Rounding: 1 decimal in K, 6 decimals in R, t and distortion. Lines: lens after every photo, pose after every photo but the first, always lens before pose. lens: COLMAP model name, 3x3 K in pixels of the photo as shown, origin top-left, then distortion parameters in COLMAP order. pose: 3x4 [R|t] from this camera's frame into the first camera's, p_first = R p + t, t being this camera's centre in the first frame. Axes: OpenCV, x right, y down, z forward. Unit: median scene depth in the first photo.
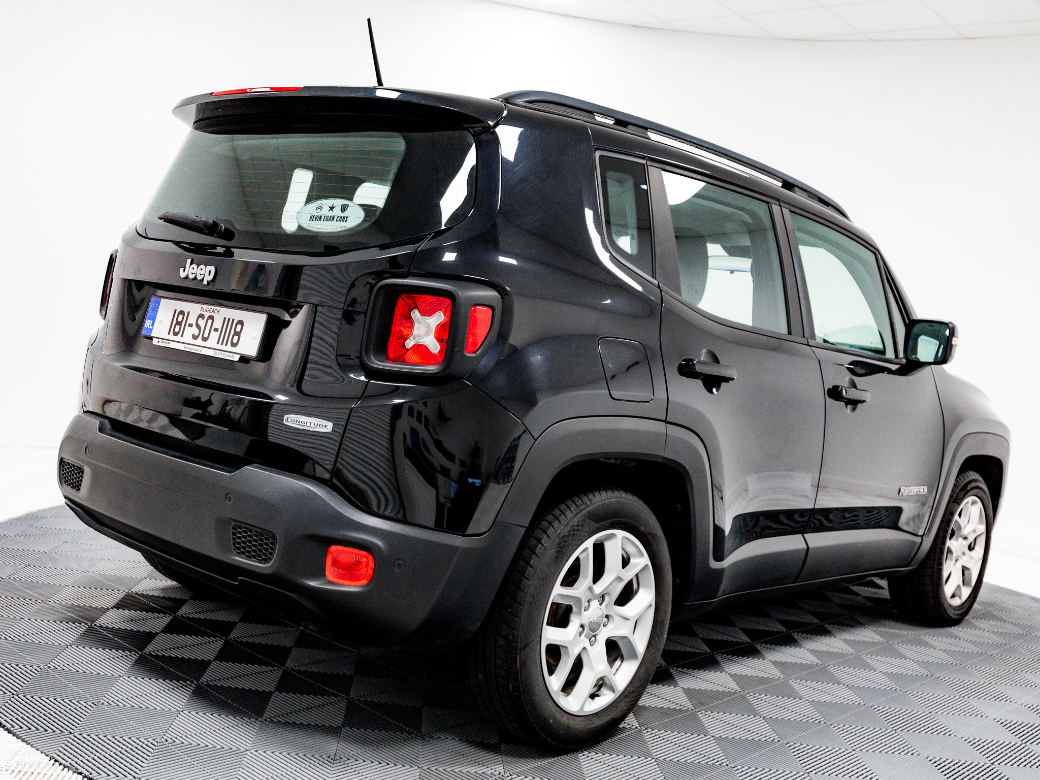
lens RADIAL K [[1111.2, 0, 520.0], [0, 1111.2, 390.0], [0, 0, 1]] dist [0.020579, -0.026191]
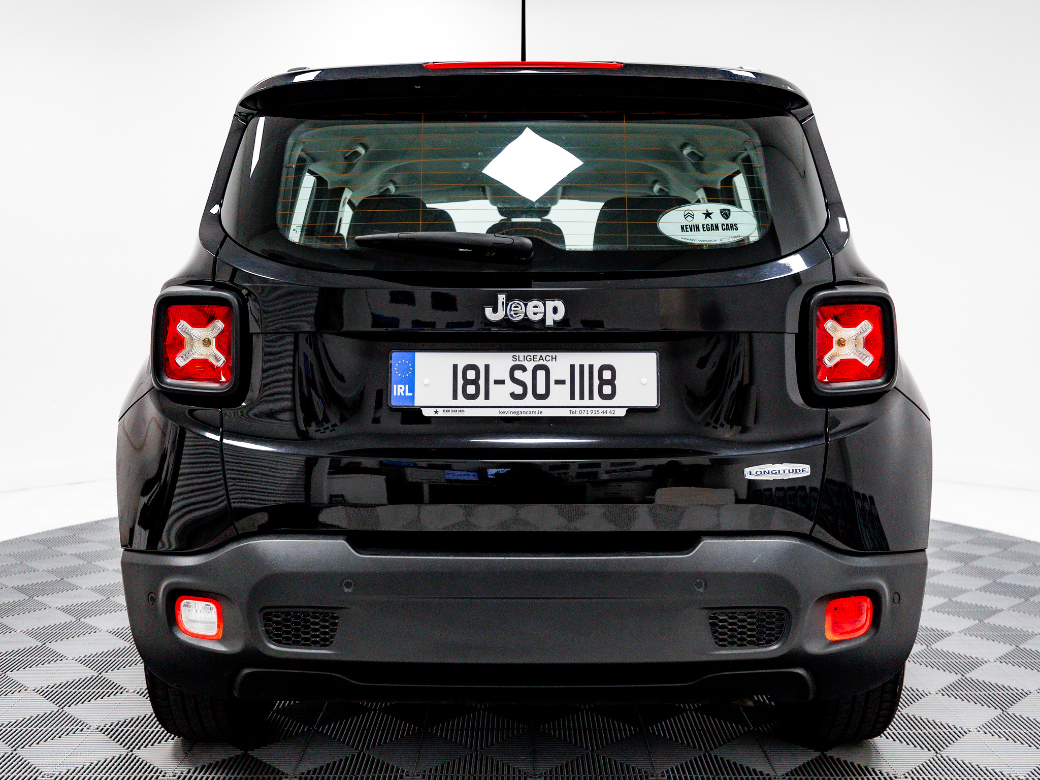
lens RADIAL K [[1111.2, 0, 520.0], [0, 1111.2, 390.0], [0, 0, 1]] dist [0.020579, -0.026191]
pose [[0.746772, -0.173460, 0.642062, -0.781261], [0.135259, 0.984825, 0.108743, -0.134818], [-0.651181, 0.005638, 0.758901, 0.430170]]
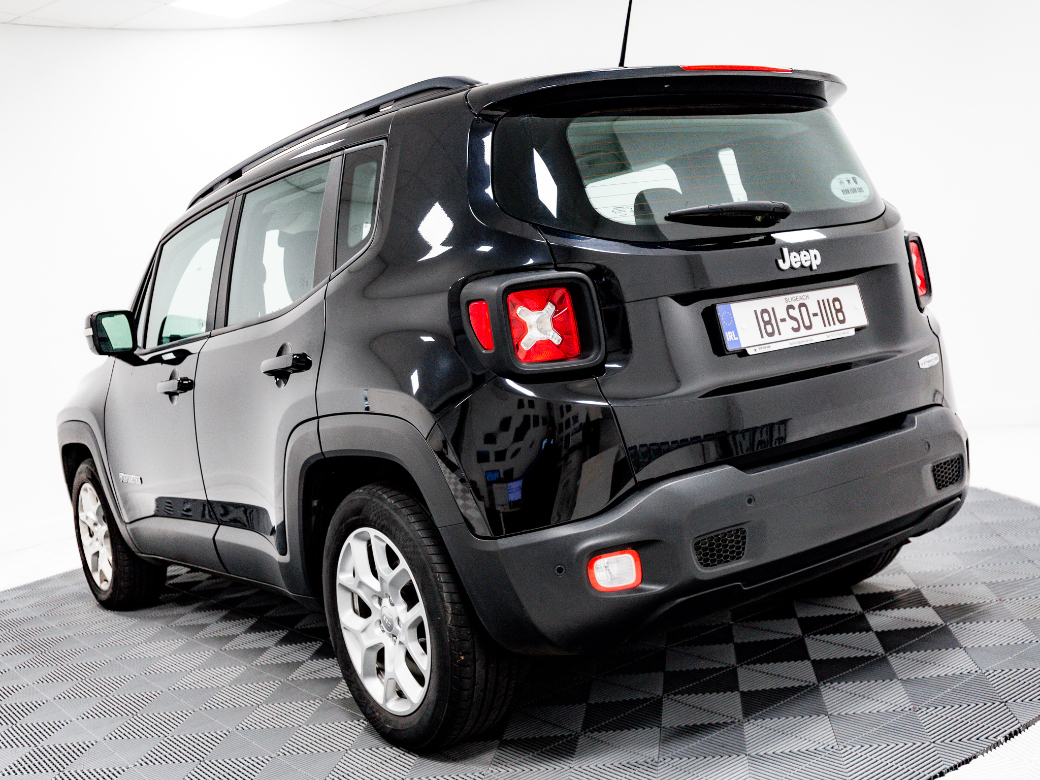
lens RADIAL K [[1122.0, 0, 521.4], [0, 1122.0, 369.9], [0, 0, 1]] dist [0.056669, -0.004267]
pose [[0.195825, -0.208839, 0.958144, -1.269085], [0.216658, 0.962129, 0.165427, -0.224753], [-0.956406, 0.175195, 0.233655, 1.014495]]
